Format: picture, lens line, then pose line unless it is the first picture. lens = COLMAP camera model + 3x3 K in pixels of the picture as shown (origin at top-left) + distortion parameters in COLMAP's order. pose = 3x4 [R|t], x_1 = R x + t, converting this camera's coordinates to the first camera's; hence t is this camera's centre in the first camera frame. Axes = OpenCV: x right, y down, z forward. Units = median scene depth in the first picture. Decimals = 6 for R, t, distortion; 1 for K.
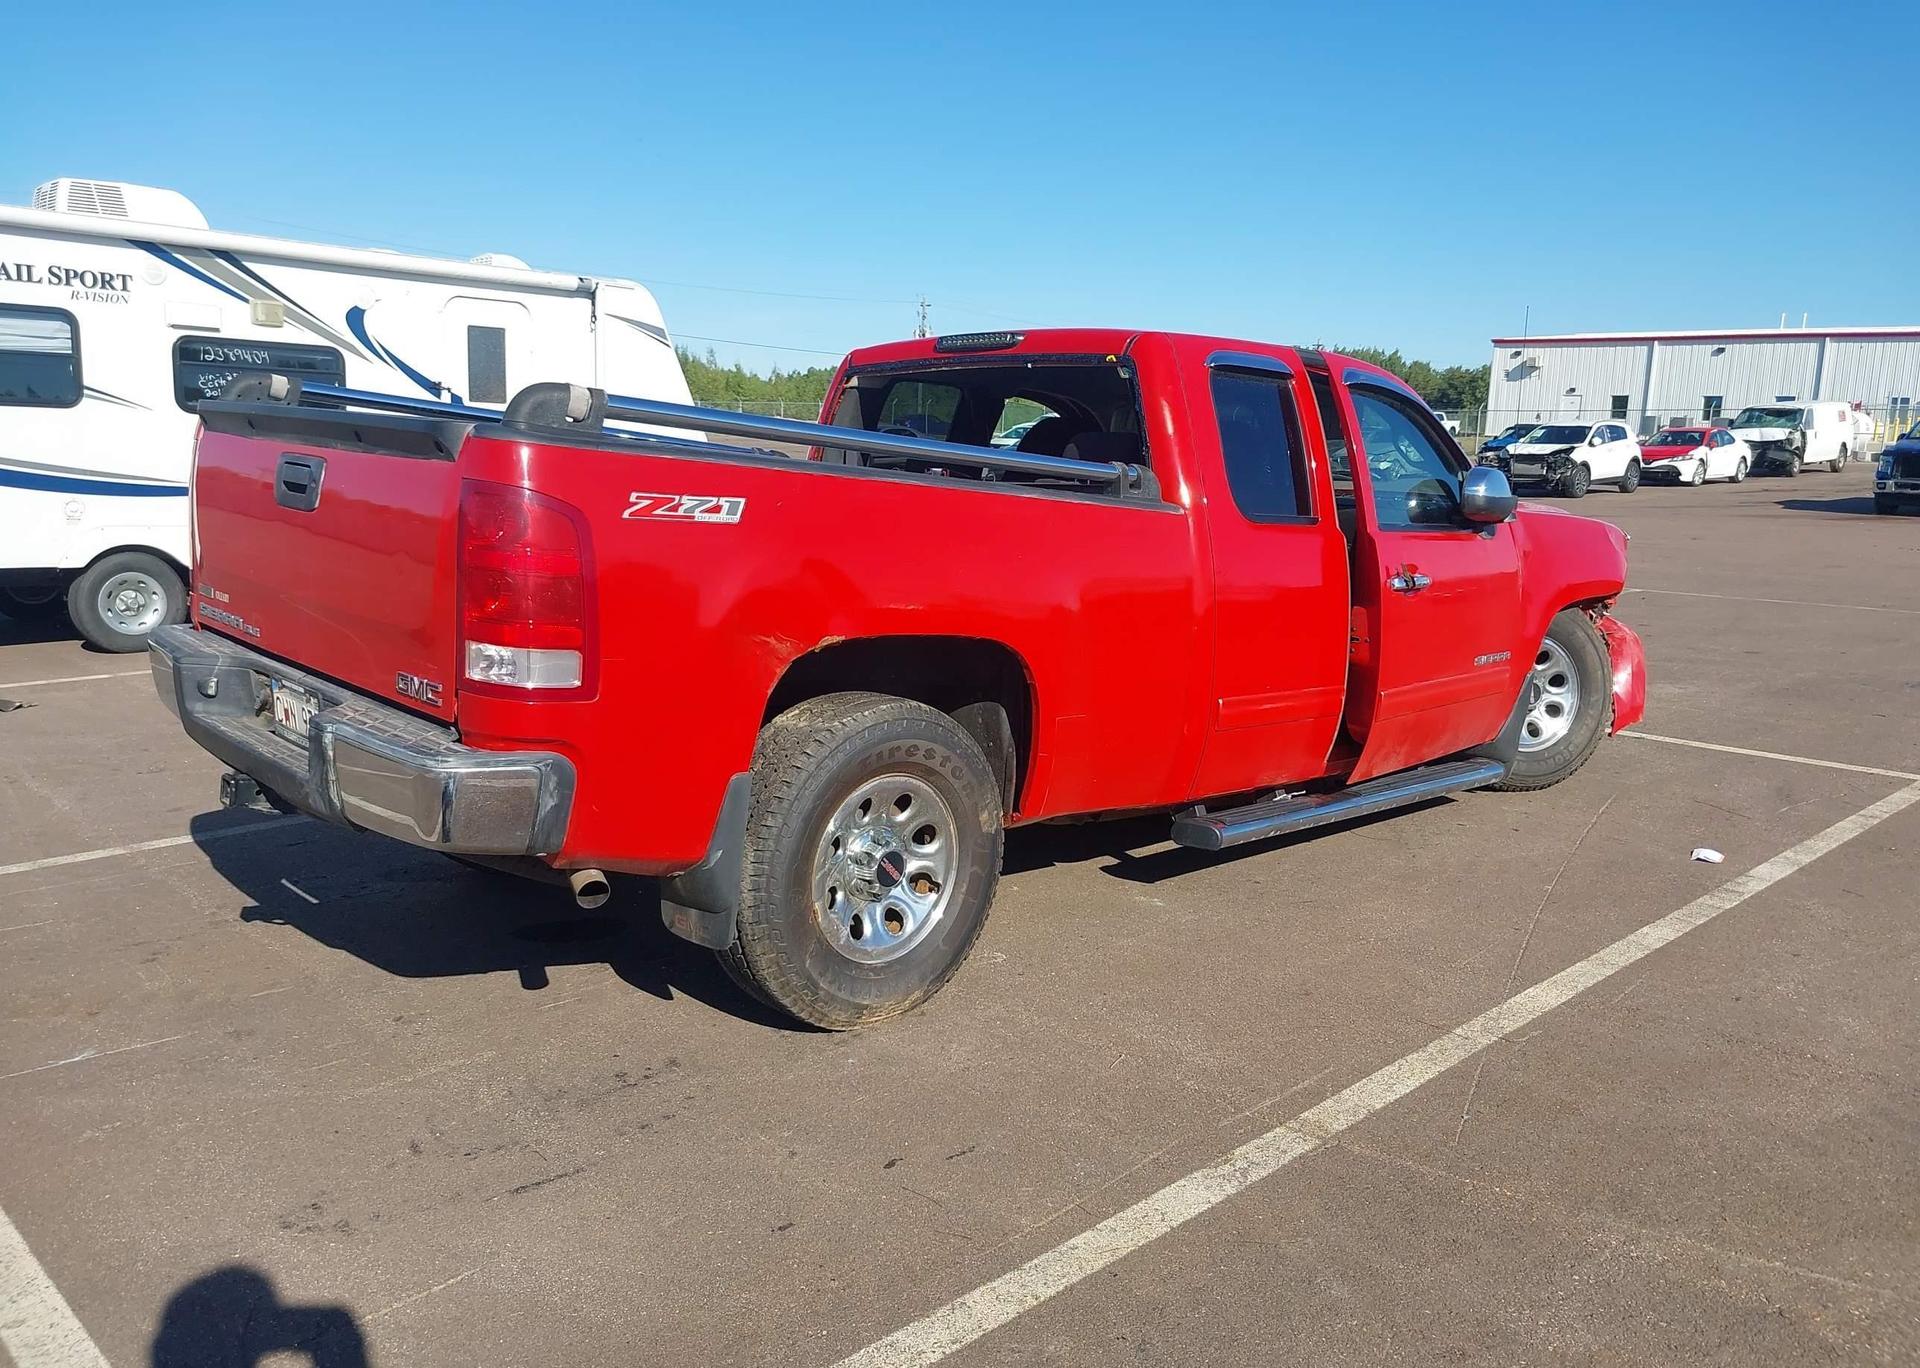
lens RADIAL K [[1518.3, 0, 948.2], [0, 1518.3, 687.1], [0, 0, 1]] dist [0.073815, -0.100490]
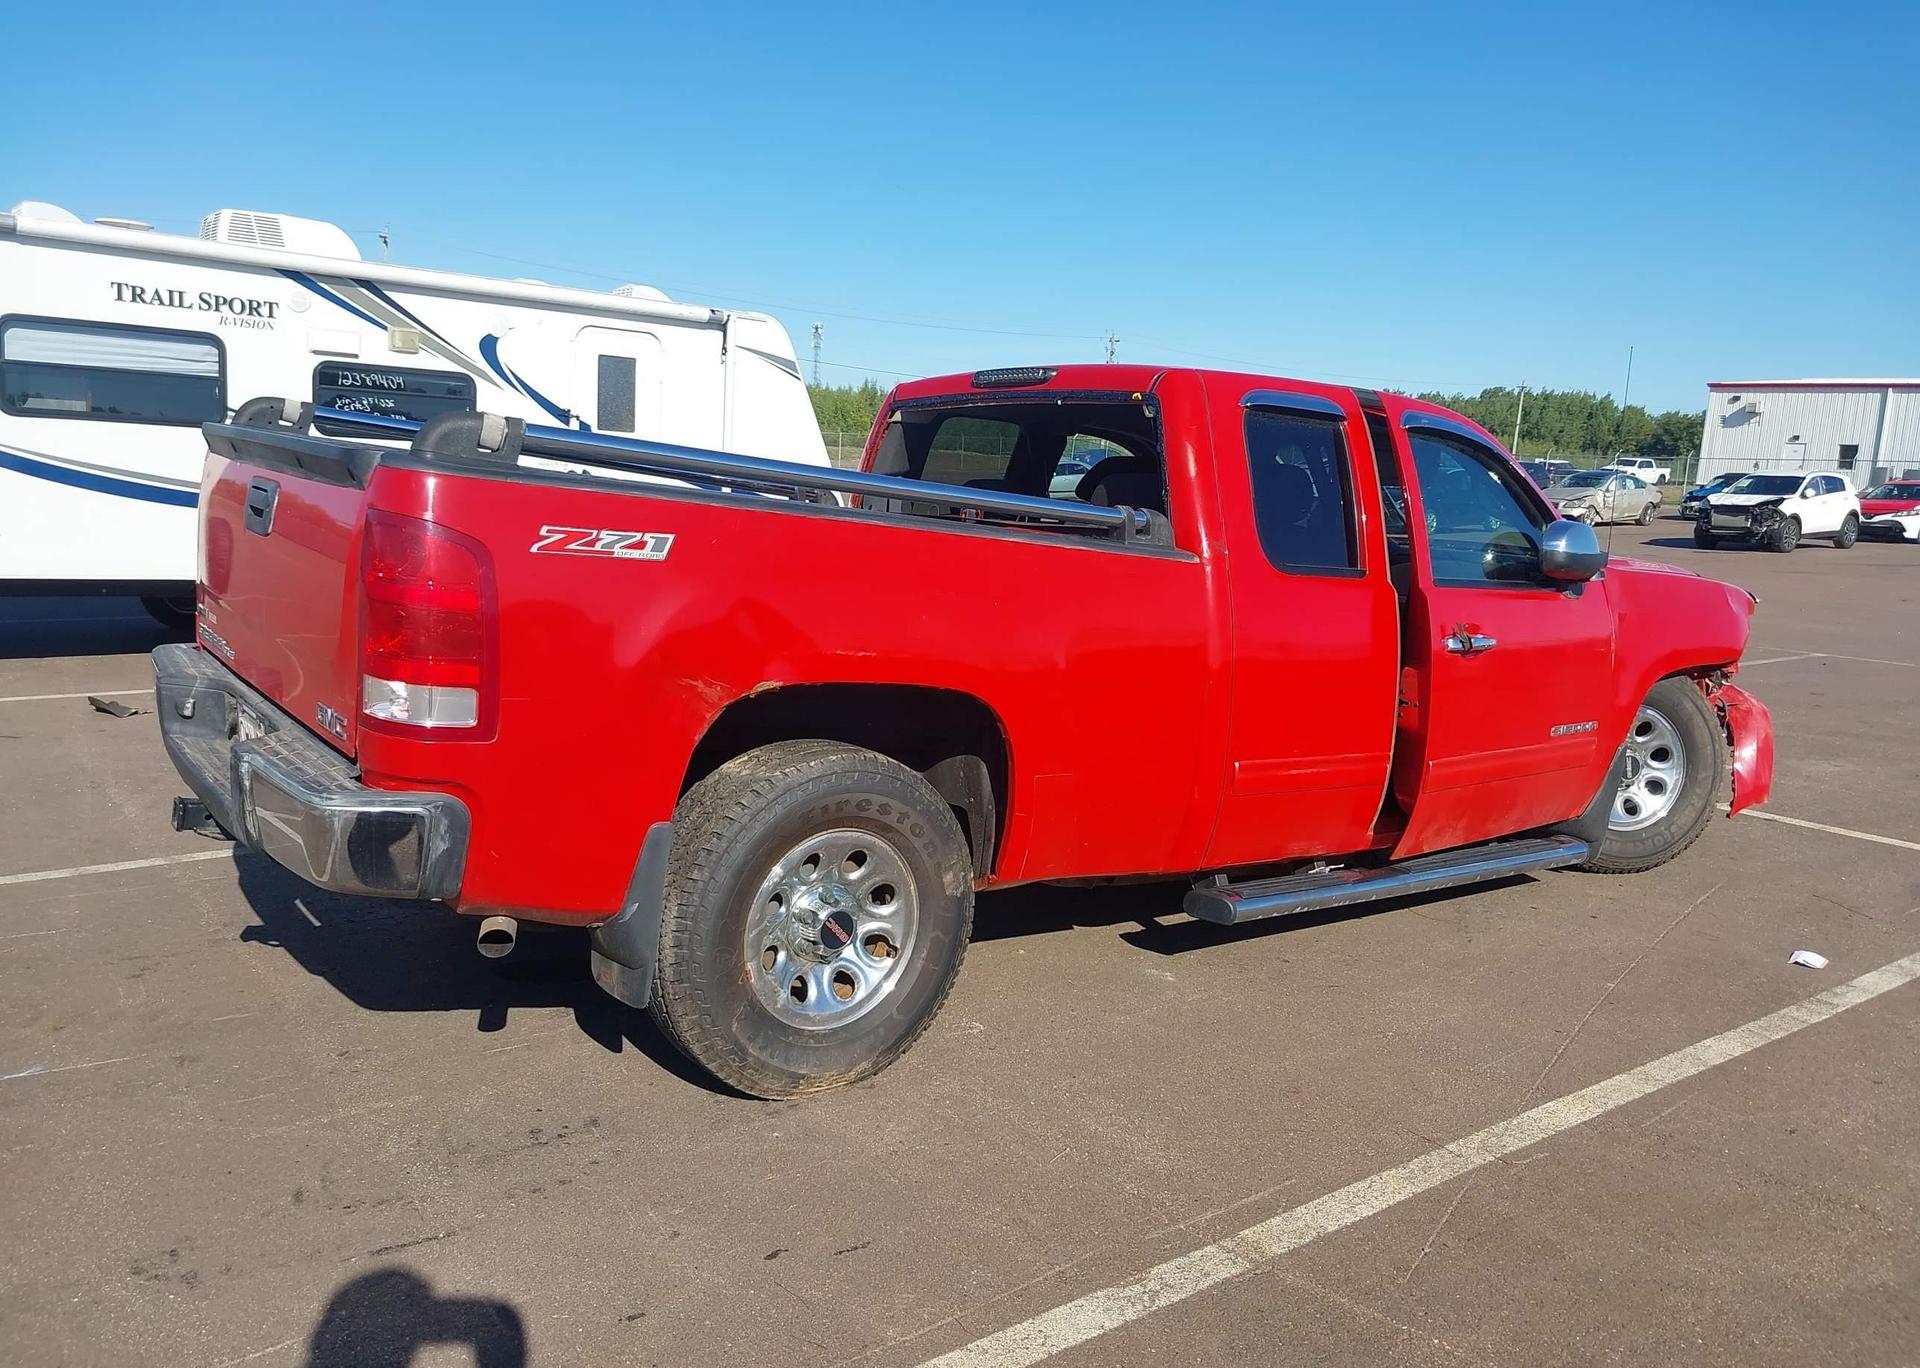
lens RADIAL K [[1522.3, 0, 951.2], [0, 1522.3, 684.5], [0, 0, 1]] dist [0.045897, -0.040553]
pose [[0.992443, 0.038490, -0.116515, 0.100903], [-0.041225, 0.998926, -0.021153, -0.011357], [0.115576, 0.025796, 0.992964, 0.048655]]
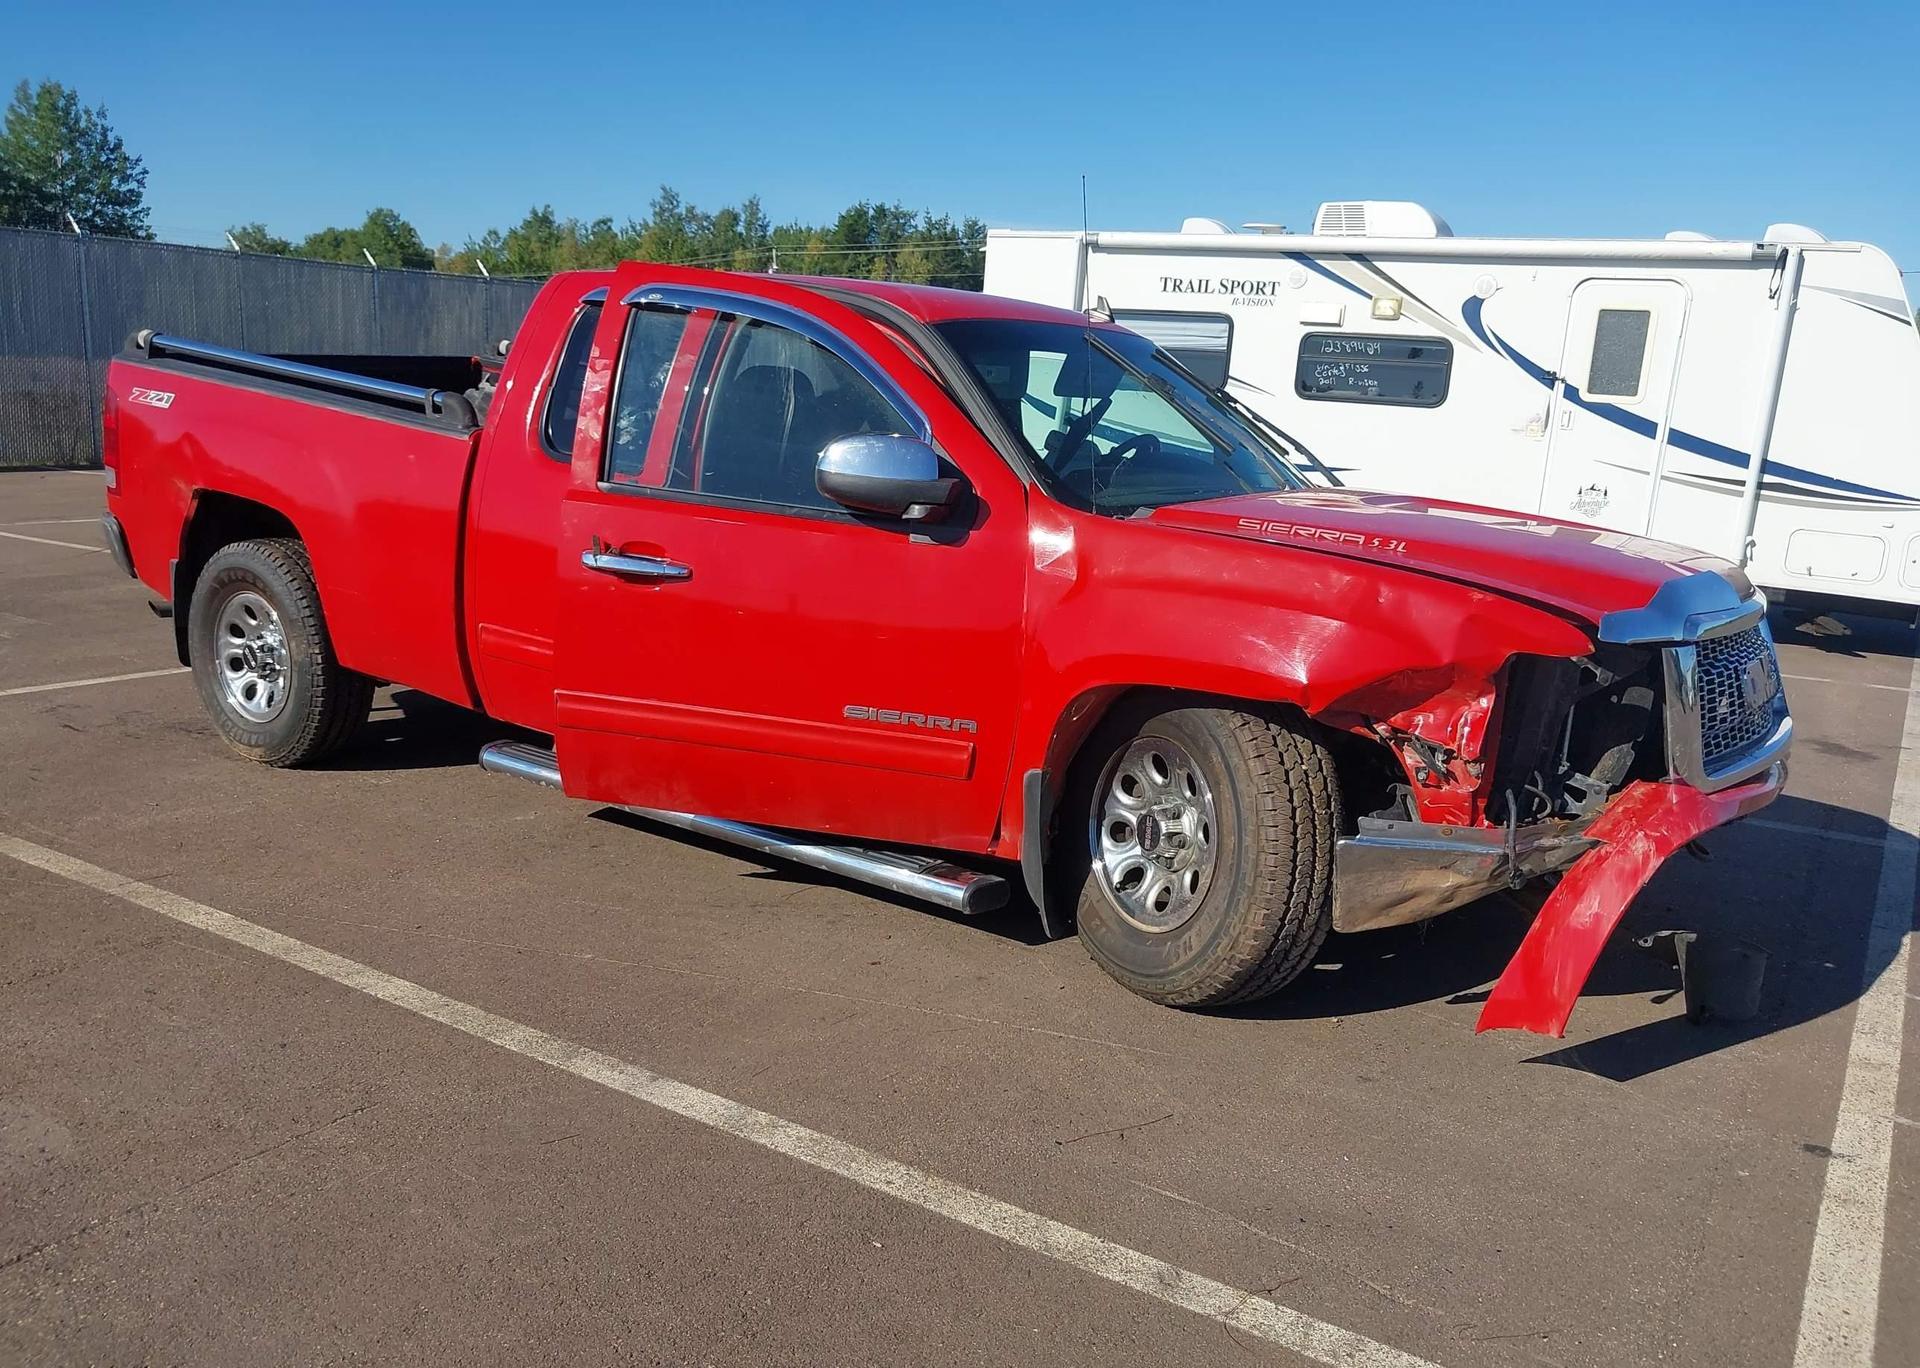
lens RADIAL K [[1503.0, 0, 932.0], [0, 1503.0, 716.8], [0, 0, 1]] dist [0.015125, -0.010617]
pose [[0.223336, 0.205578, -0.952816, 1.114730], [-0.202738, 0.965926, 0.160885, -0.142234], [0.953424, 0.157241, 0.257405, 0.935872]]
